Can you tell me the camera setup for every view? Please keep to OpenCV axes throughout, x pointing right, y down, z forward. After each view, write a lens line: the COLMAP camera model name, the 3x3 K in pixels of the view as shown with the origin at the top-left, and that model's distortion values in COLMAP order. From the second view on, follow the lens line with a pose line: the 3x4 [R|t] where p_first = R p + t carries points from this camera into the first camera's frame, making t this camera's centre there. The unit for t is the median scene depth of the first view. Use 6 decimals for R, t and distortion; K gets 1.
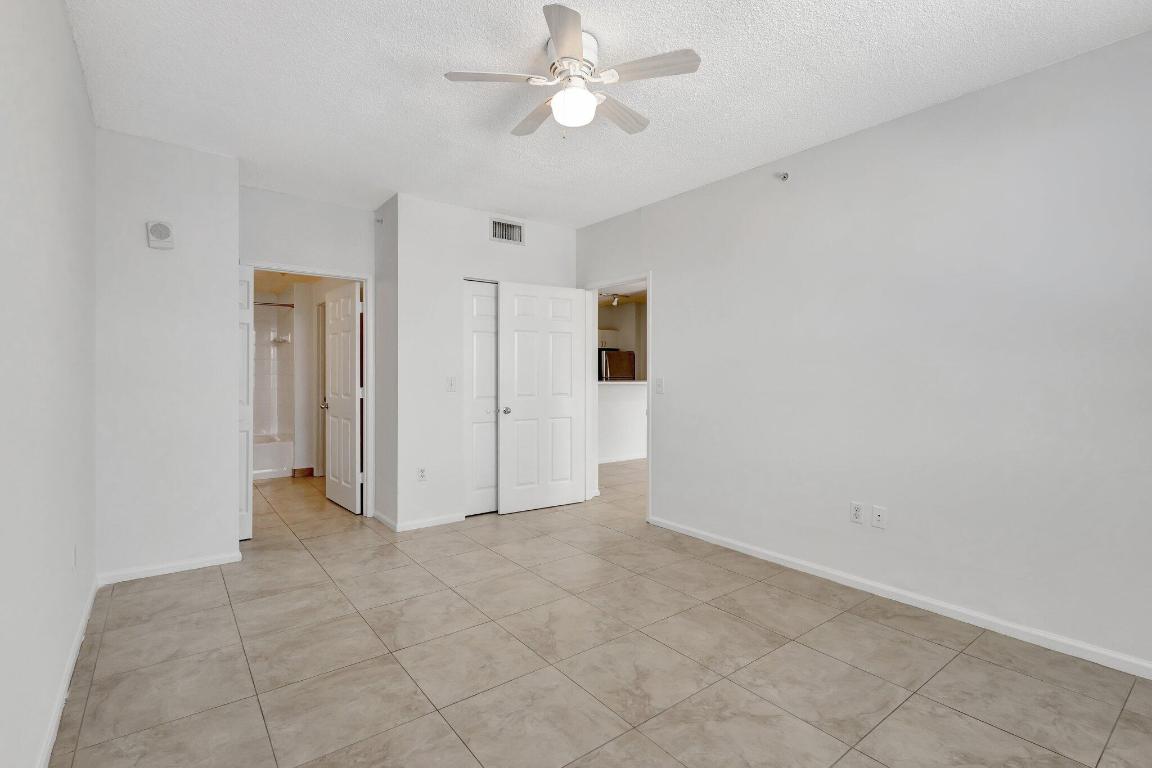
lens RADIAL K [[530.0, 0, 571.8], [0, 530.0, 382.2], [0, 0, 1]] dist [0.011371, -0.002698]
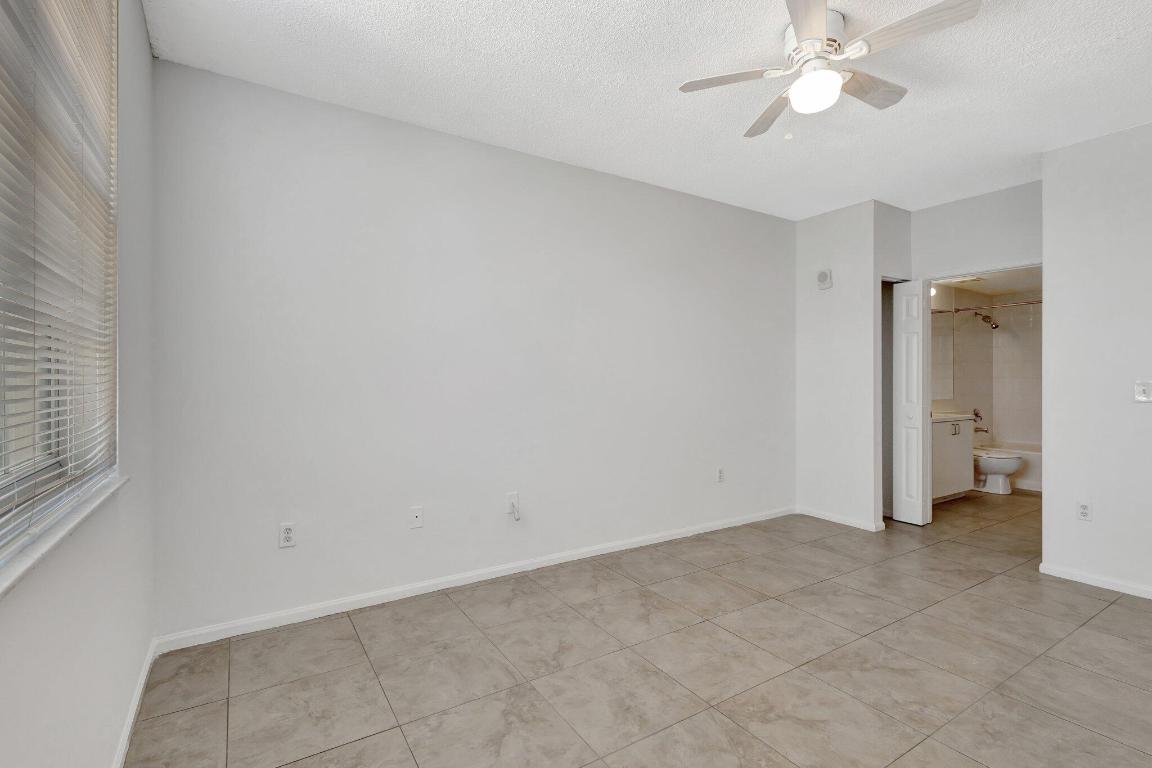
lens RADIAL K [[530.0, 0, 576.8], [0, 530.0, 379.0], [0, 0, 1]] dist [0.011371, -0.002698]
pose [[-0.093112, -0.002122, -0.995653, 0.913500], [-0.012760, 0.999918, -0.000938, -0.002297], [0.995574, 0.012617, -0.093132, 0.621377]]
